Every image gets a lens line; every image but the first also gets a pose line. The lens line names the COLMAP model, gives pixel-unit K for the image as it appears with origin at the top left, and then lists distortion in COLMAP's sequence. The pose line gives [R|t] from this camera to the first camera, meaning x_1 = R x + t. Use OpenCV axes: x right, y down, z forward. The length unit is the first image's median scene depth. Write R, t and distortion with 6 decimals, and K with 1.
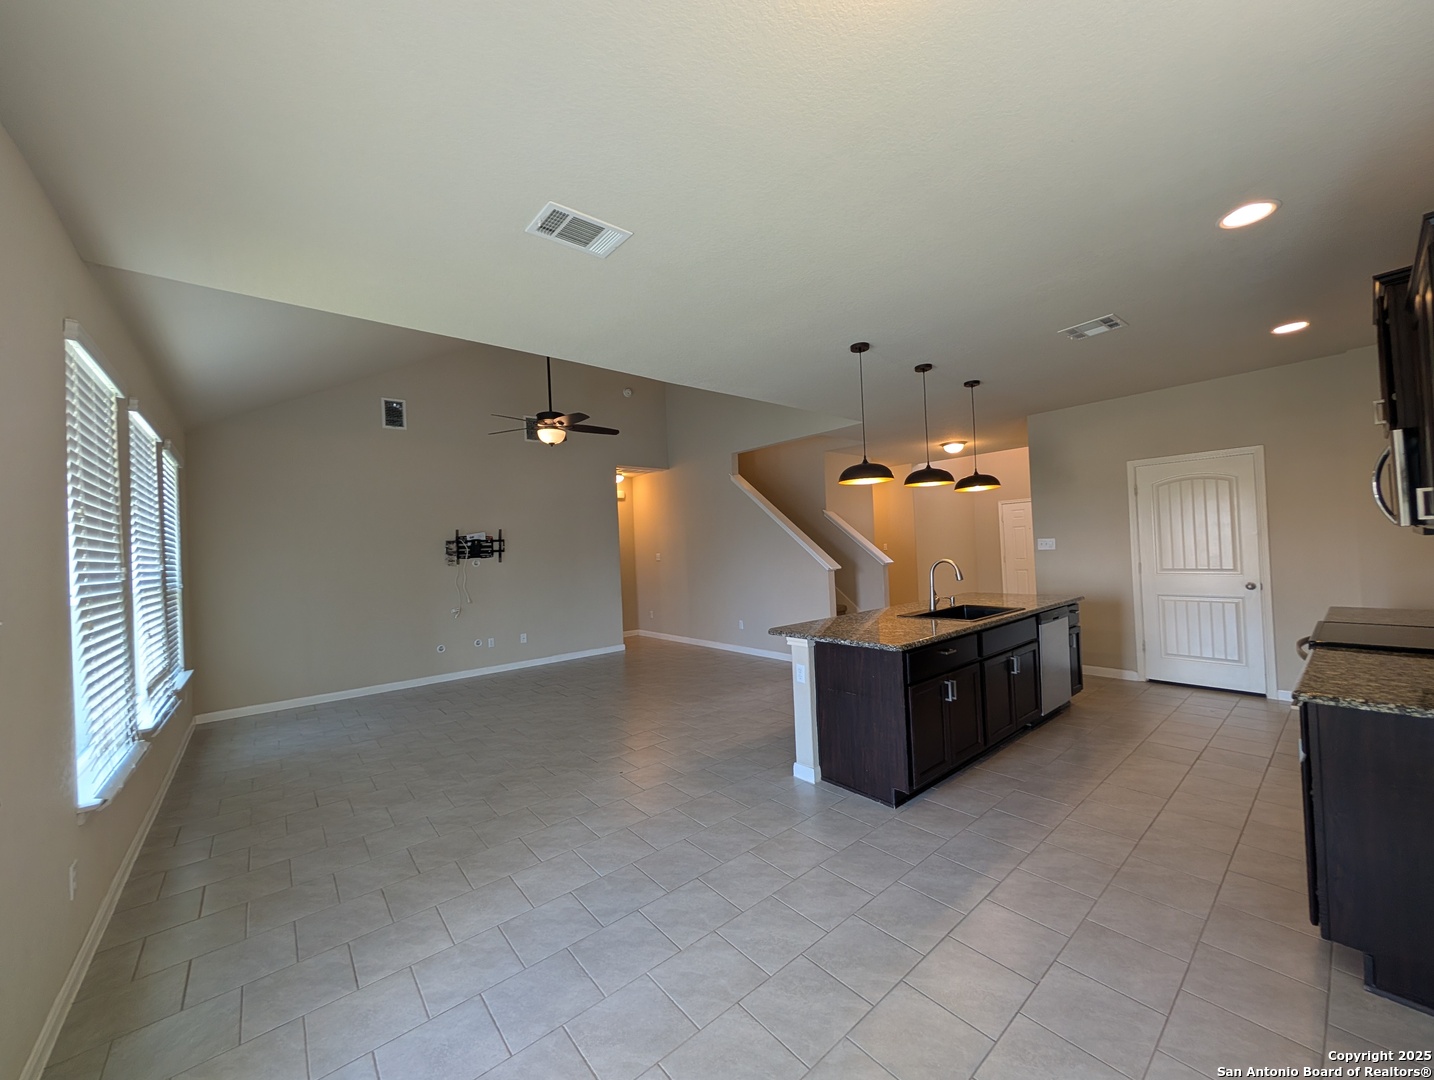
lens RADIAL K [[544.0, 0, 720.2], [0, 544.0, 540.8], [0, 0, 1]] dist [0.000547, 0.000197]
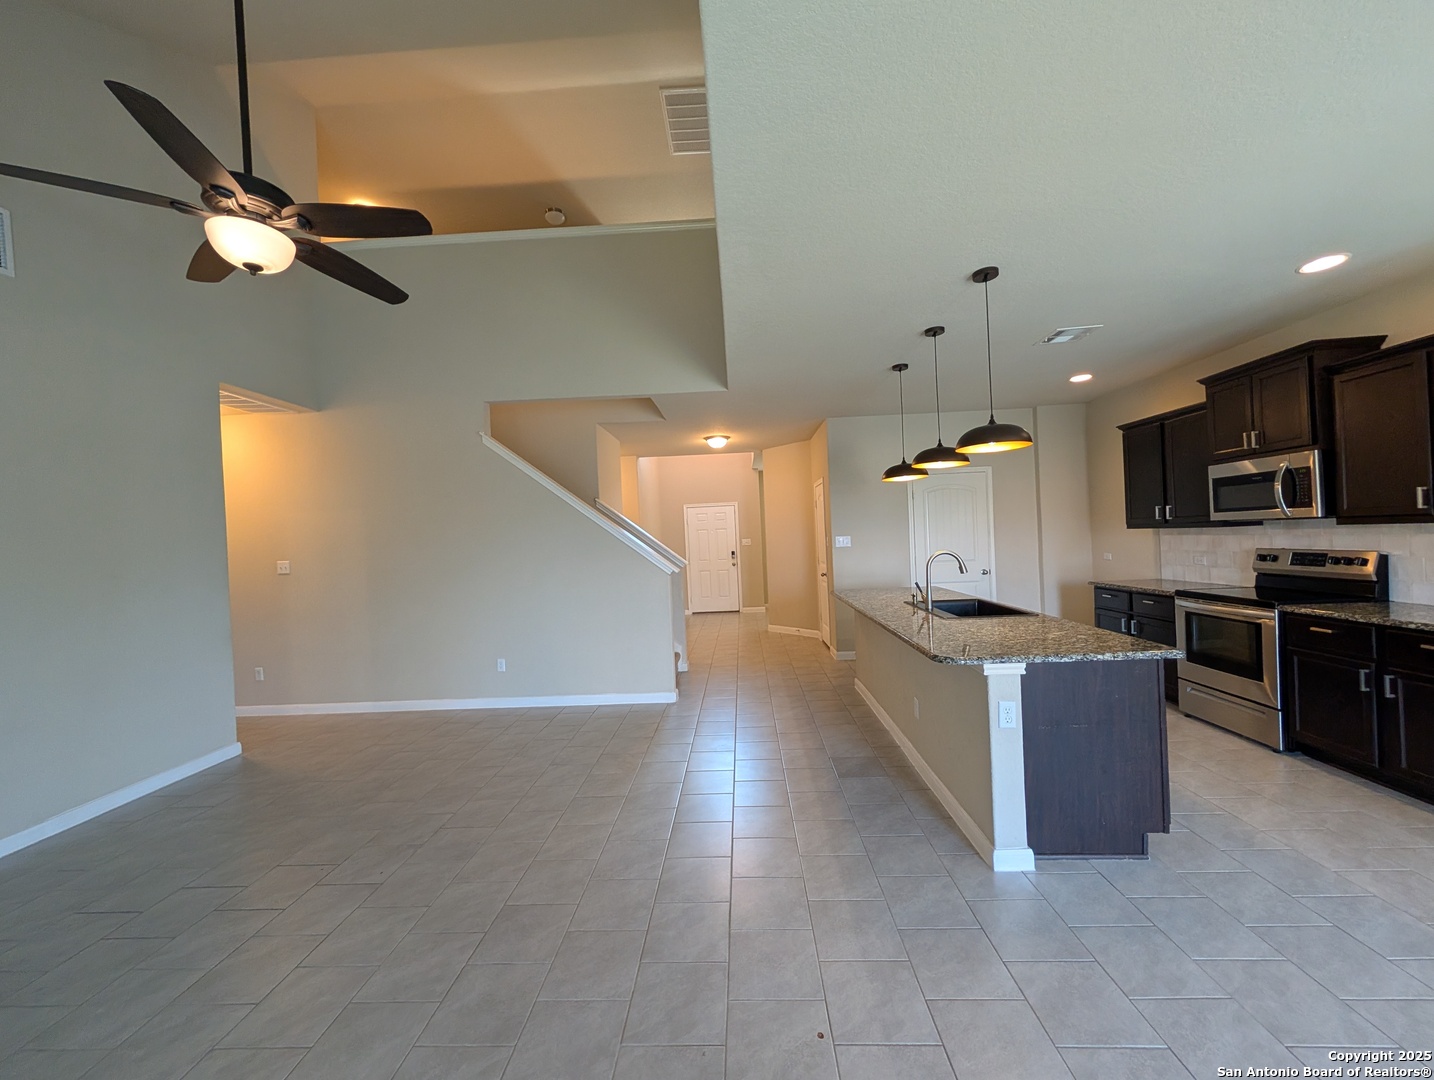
lens RADIAL K [[544.0, 0, 720.2], [0, 544.0, 540.8], [0, 0, 1]] dist [0.000547, 0.000197]
pose [[0.674749, 0.009558, 0.737986, -0.434347], [0.003542, 0.999863, -0.016188, 0.026903], [-0.738039, 0.013537, 0.674622, 0.585352]]
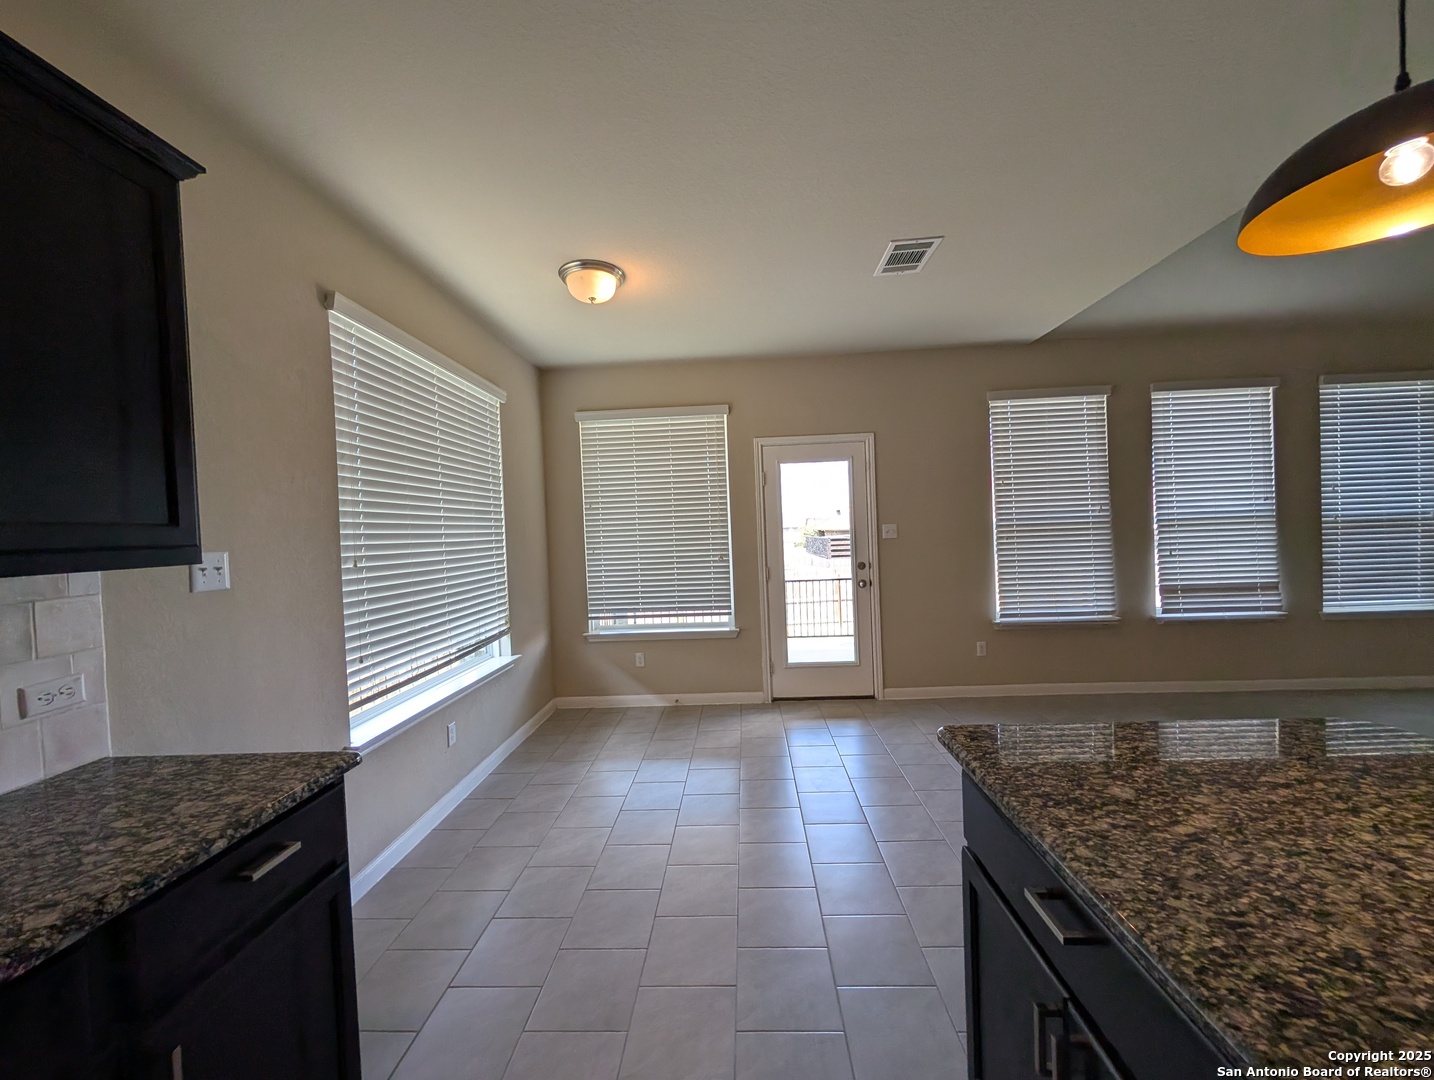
lens RADIAL K [[544.0, 0, 720.2], [0, 544.0, 540.8], [0, 0, 1]] dist [0.000547, 0.000197]
pose [[-0.675936, 0.083182, -0.732251, 0.478144], [0.076459, 0.996163, 0.042583, -0.000684], [0.732983, -0.027204, -0.679702, 0.720649]]
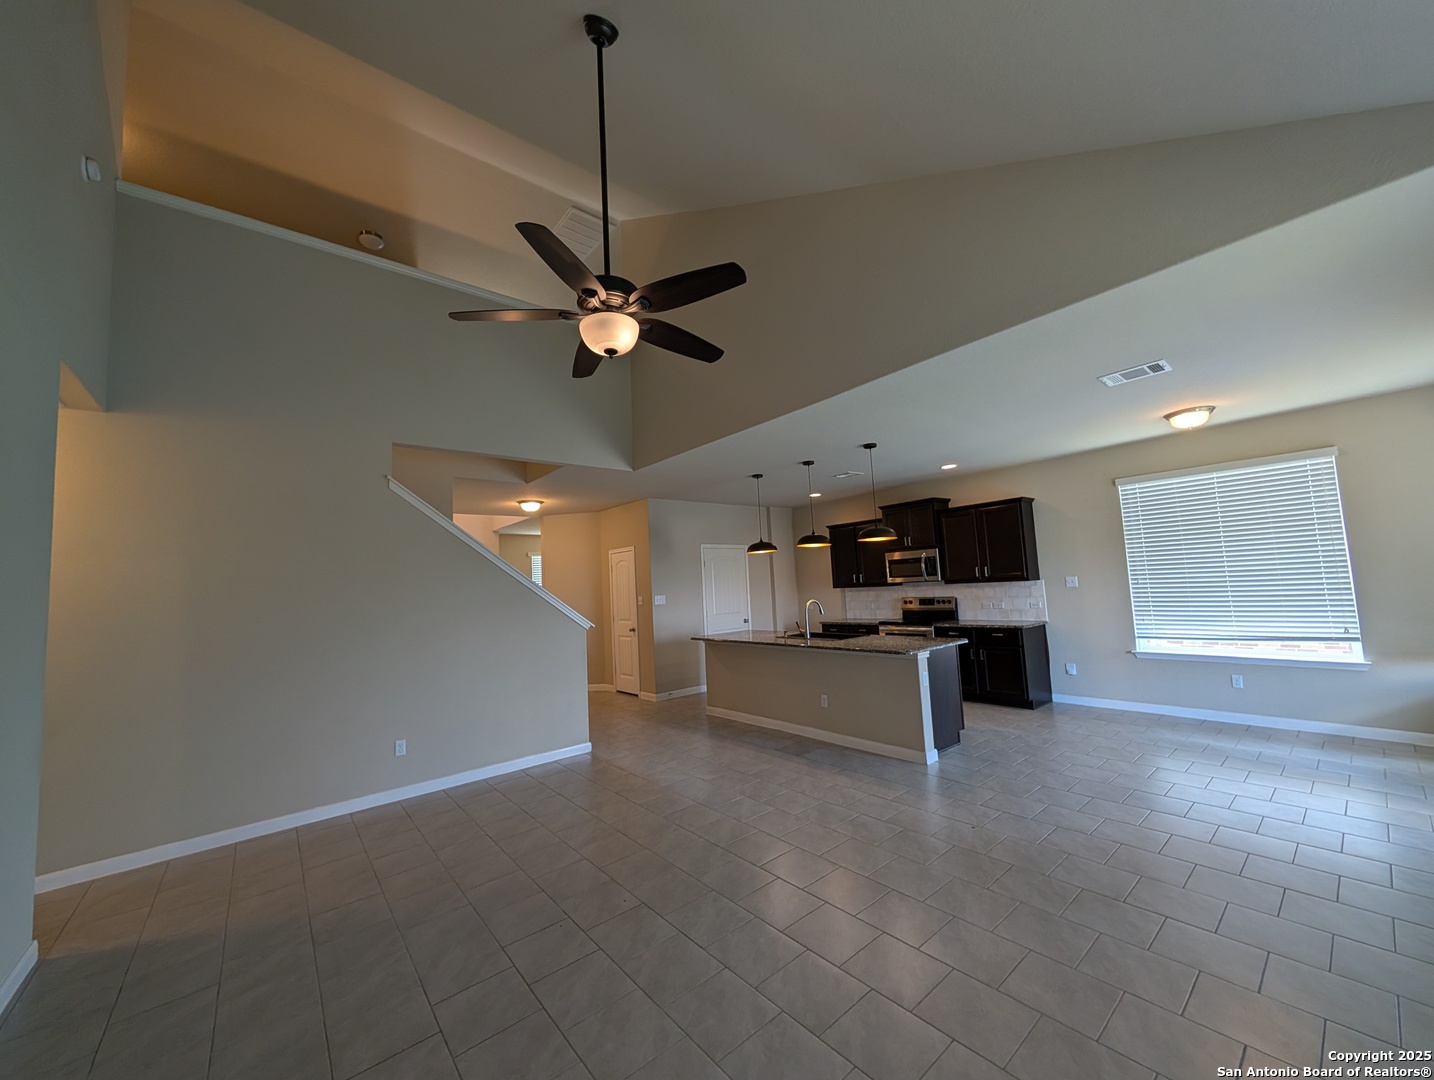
lens RADIAL K [[544.0, 0, 720.2], [0, 544.0, 540.8], [0, 0, 1]] dist [0.000547, 0.000197]
pose [[0.007112, 0.125973, 0.992008, -0.869434], [0.037702, 0.991294, -0.126153, 0.044544], [-0.999264, 0.038298, 0.002300, 1.075023]]
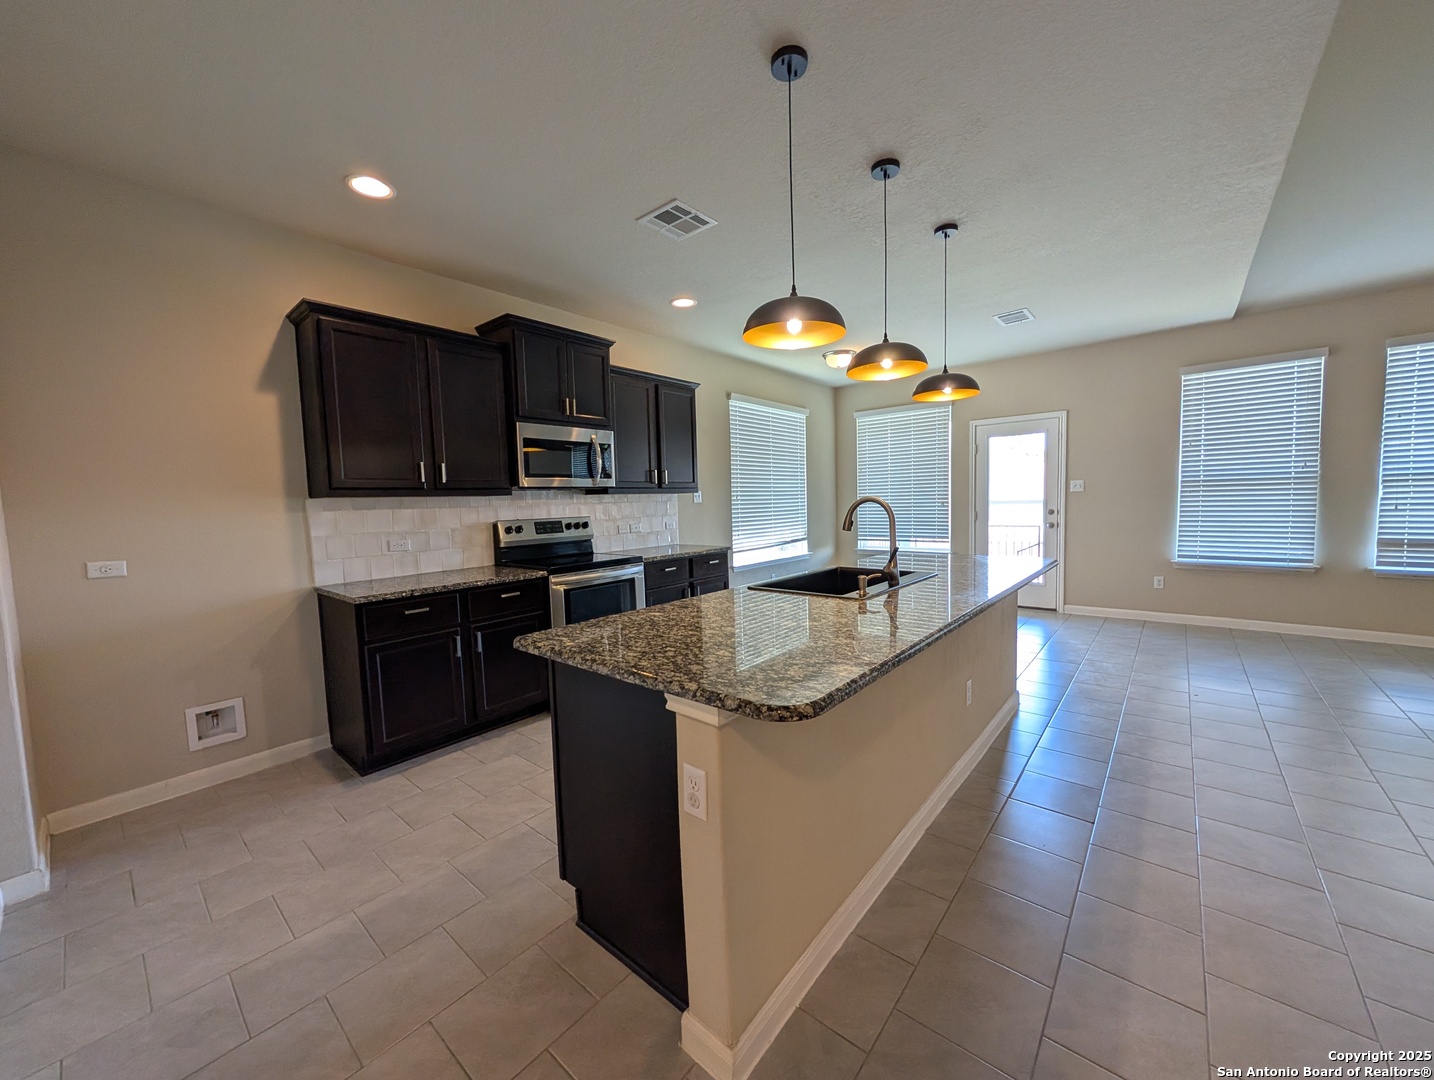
lens RADIAL K [[544.0, 0, 720.2], [0, 544.0, 540.8], [0, 0, 1]] dist [0.000547, 0.000197]
pose [[-0.982957, 0.082718, -0.164174, 0.592030], [0.072224, 0.995006, 0.068903, 0.025548], [0.169054, 0.055871, -0.984022, 1.370298]]
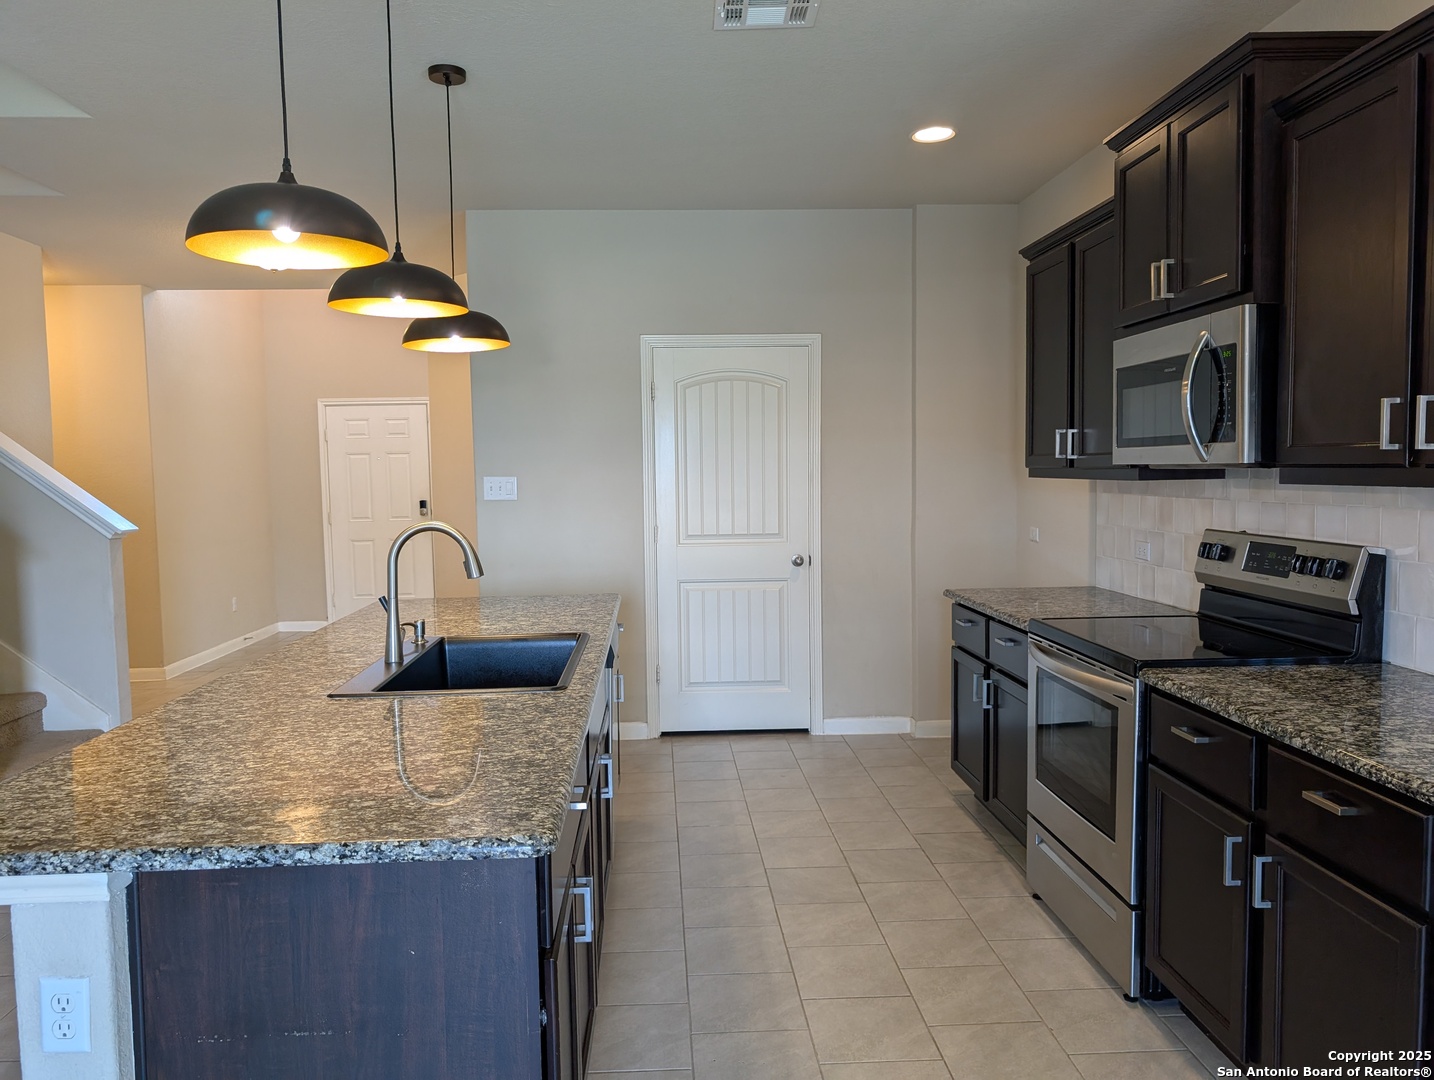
lens RADIAL K [[1033.1, 0, 704.7], [0, 1033.1, 542.0], [0, 0, 1]] dist [0.006217, -0.000441]
pose [[0.606241, -0.024426, 0.794906, -0.026136], [-0.020211, 0.998732, 0.046104, 0.009938], [-0.795024, -0.044016, 0.604979, 0.377610]]
